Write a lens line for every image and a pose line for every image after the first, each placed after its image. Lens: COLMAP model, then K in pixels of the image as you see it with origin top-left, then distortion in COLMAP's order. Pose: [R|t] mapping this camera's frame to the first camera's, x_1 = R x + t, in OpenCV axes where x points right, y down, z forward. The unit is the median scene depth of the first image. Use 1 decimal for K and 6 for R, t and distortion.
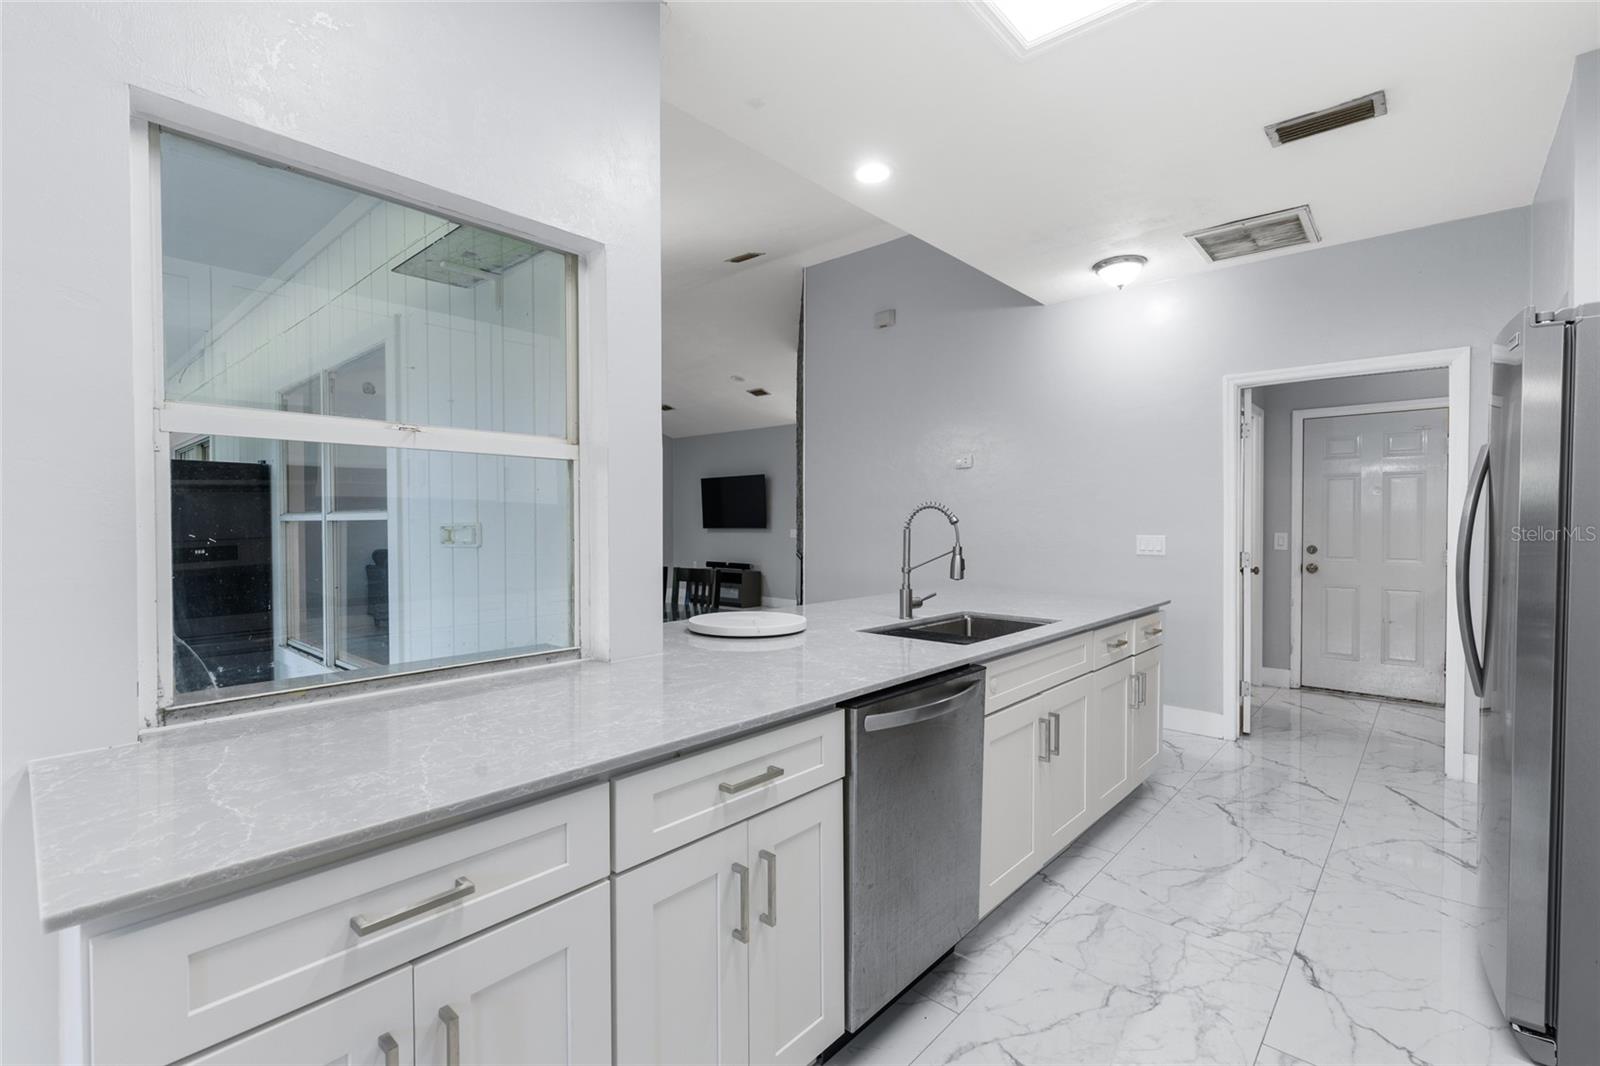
lens RADIAL K [[713.6, 0, 800.0], [0, 713.6, 533.0], [0, 0, 1]] dist [-0.001308, 0.000337]
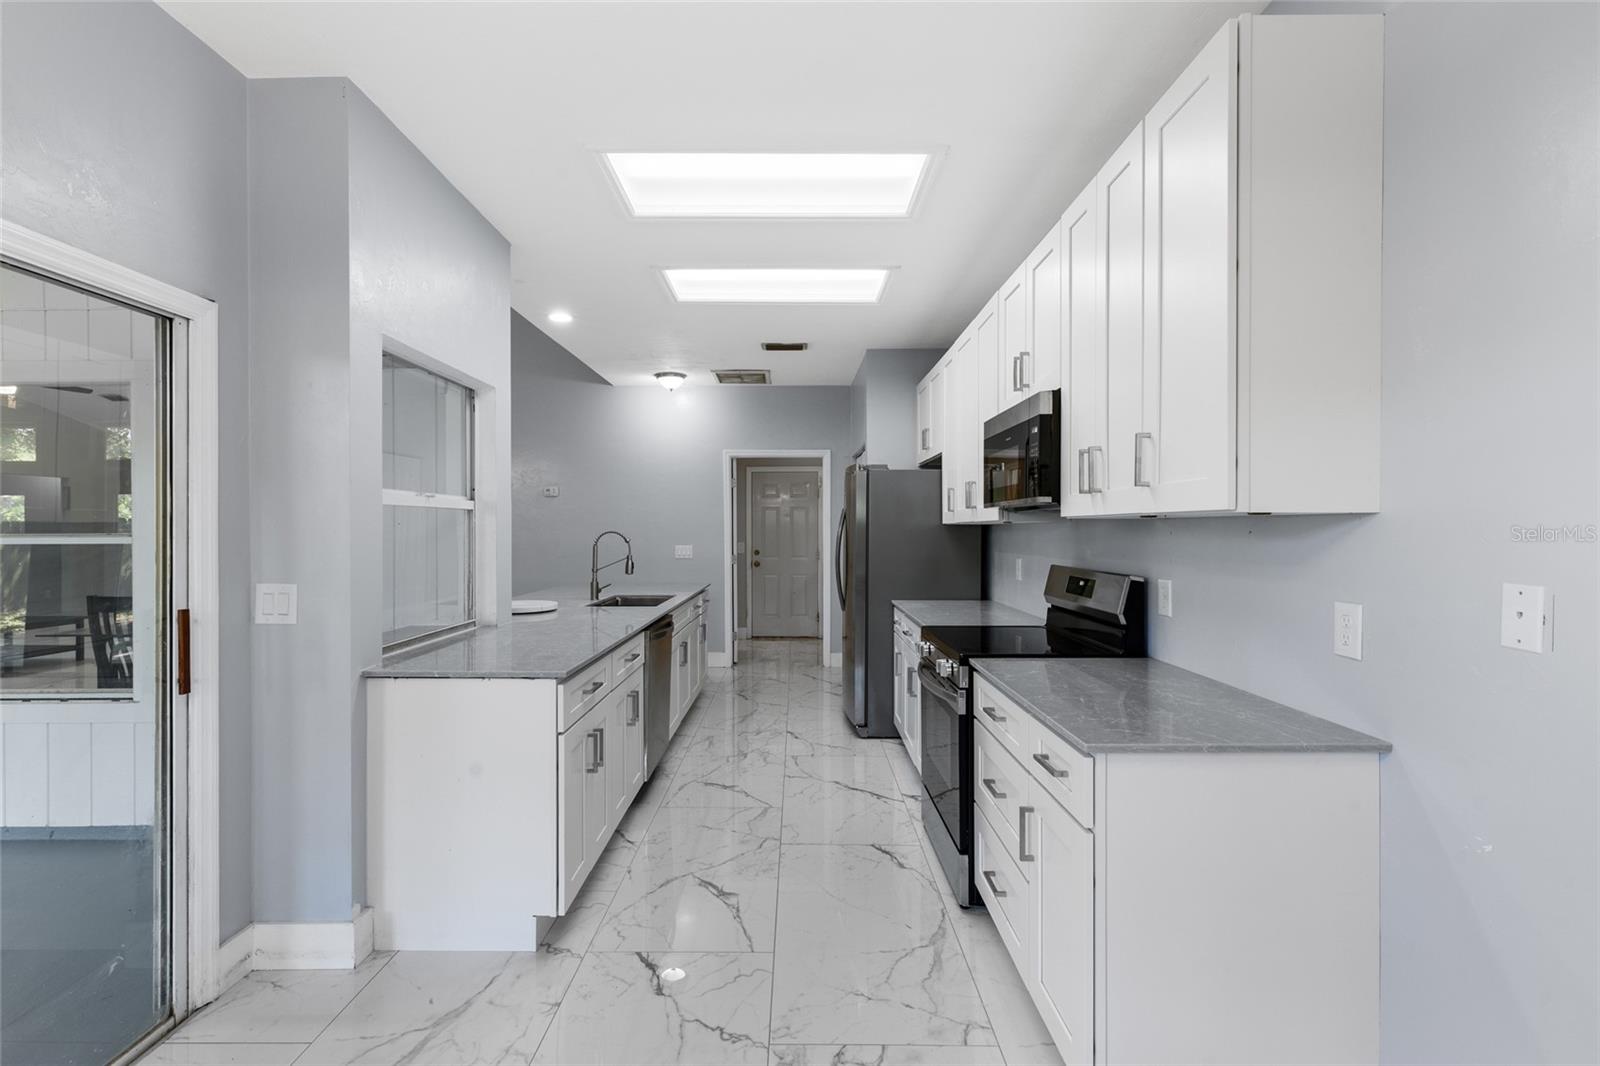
lens RADIAL K [[713.6, 0, 800.0], [0, 713.6, 533.0], [0, 0, 1]] dist [-0.001308, 0.000337]
pose [[0.738090, -0.003622, 0.674693, -0.533588], [0.010944, 0.999918, -0.006604, -0.016224], [-0.674614, 0.012258, 0.738069, -0.469446]]
